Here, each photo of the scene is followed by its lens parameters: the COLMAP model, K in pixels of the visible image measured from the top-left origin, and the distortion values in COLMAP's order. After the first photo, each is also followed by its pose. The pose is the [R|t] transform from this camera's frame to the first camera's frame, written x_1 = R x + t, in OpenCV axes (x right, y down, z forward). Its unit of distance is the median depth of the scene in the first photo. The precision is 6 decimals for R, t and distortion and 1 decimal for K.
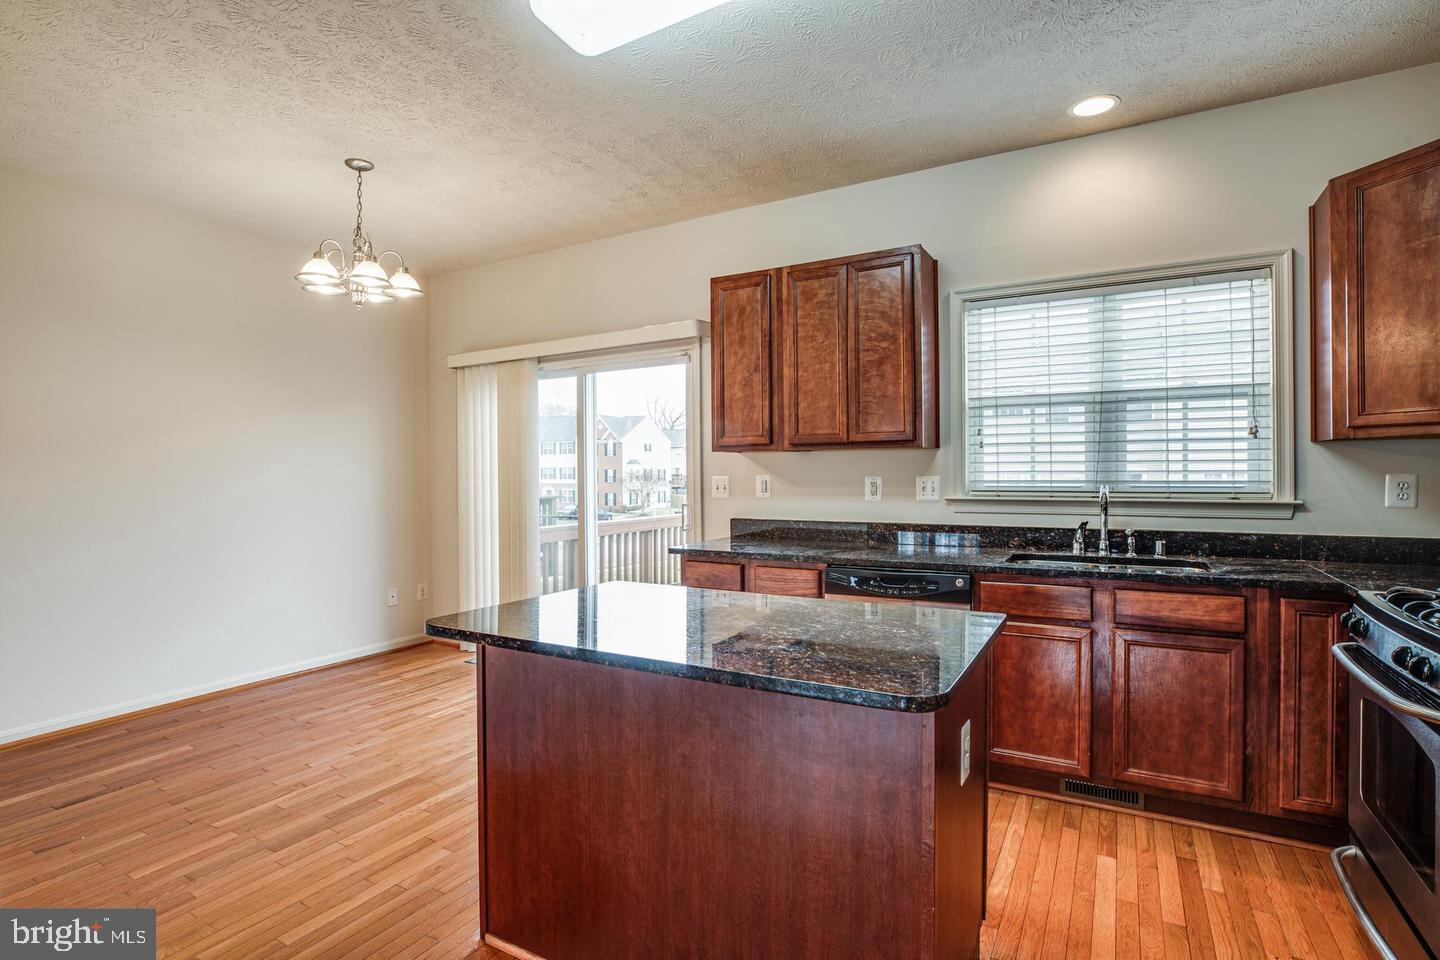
lens RADIAL K [[662.0, 0, 712.3], [0, 662.0, 482.5], [0, 0, 1]] dist [-0.020026, 0.001270]
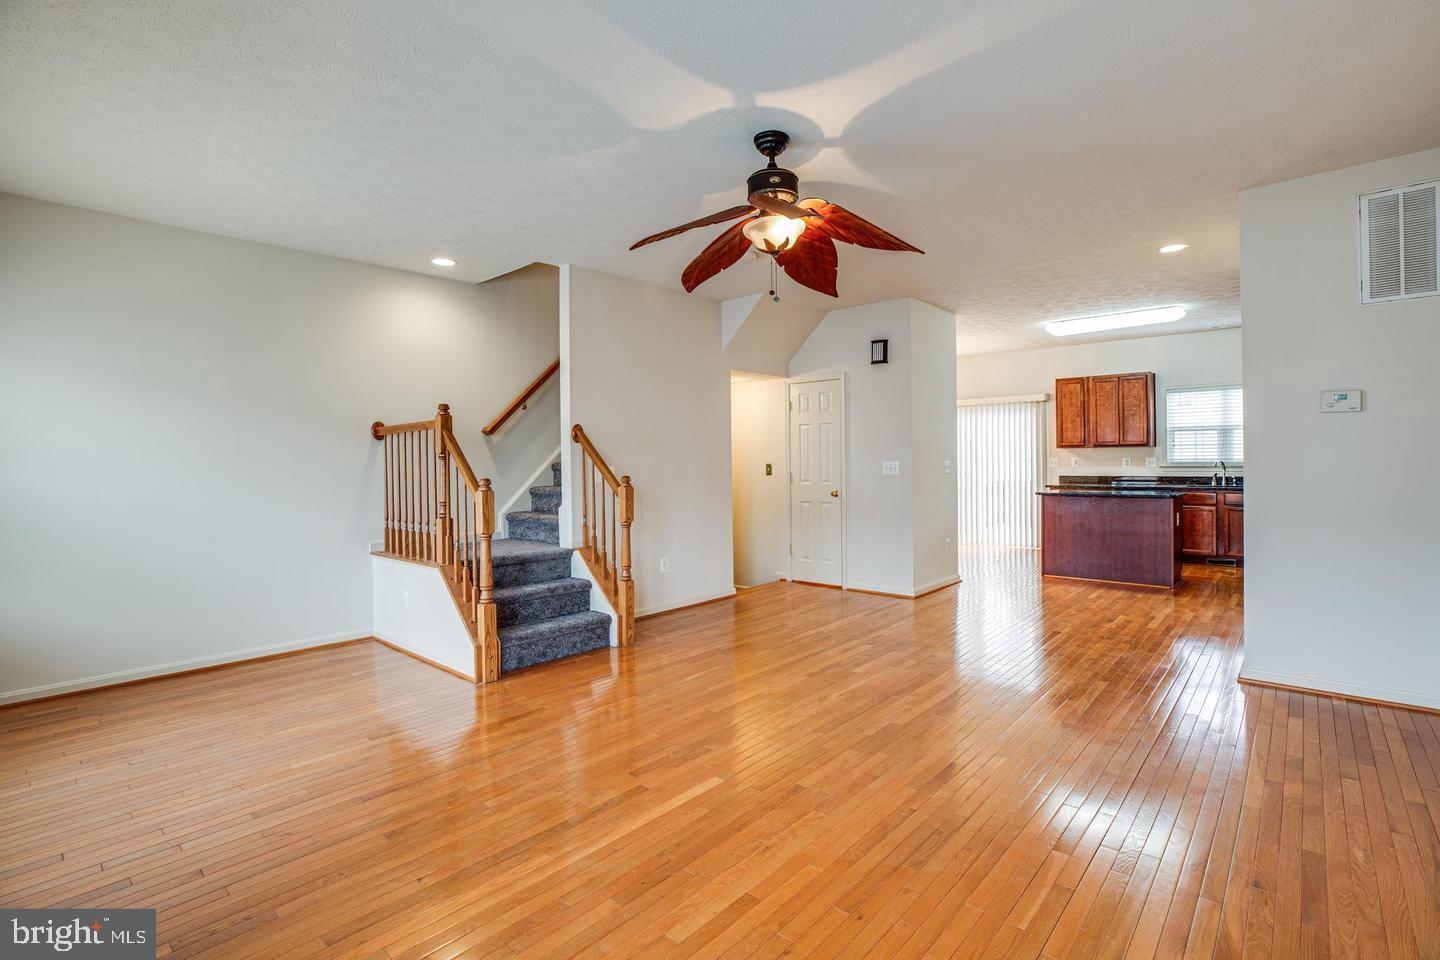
lens RADIAL K [[662.0, 0, 732.3], [0, 662.0, 469.6], [0, 0, 1]] dist [-0.020026, 0.001270]
pose [[0.987488, -0.001362, -0.157690, -0.871289], [0.001332, 0.999999, -0.000296, 0.036046], [0.157691, 0.000082, 0.987489, -1.763828]]
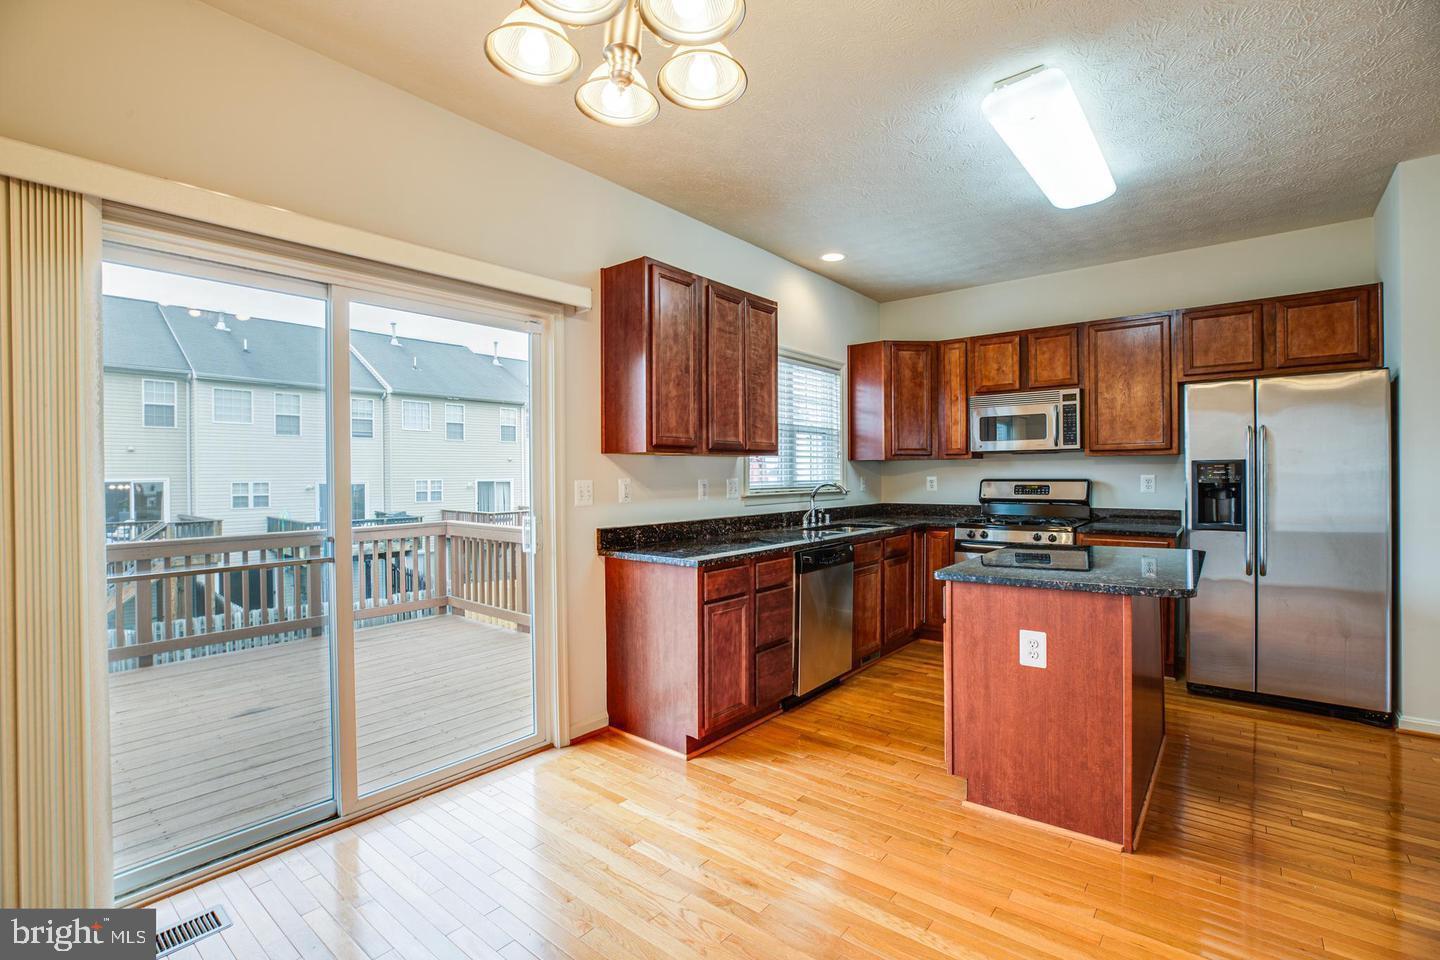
lens RADIAL K [[662.0, 0, 720.3], [0, 662.0, 473.5], [0, 0, 1]] dist [-0.020026, 0.001270]
pose [[0.161288, -0.000059, 0.986907, -0.902129], [0.008738, 0.999961, -0.001368, -0.017212], [-0.986869, 0.008844, 0.161283, 0.809980]]
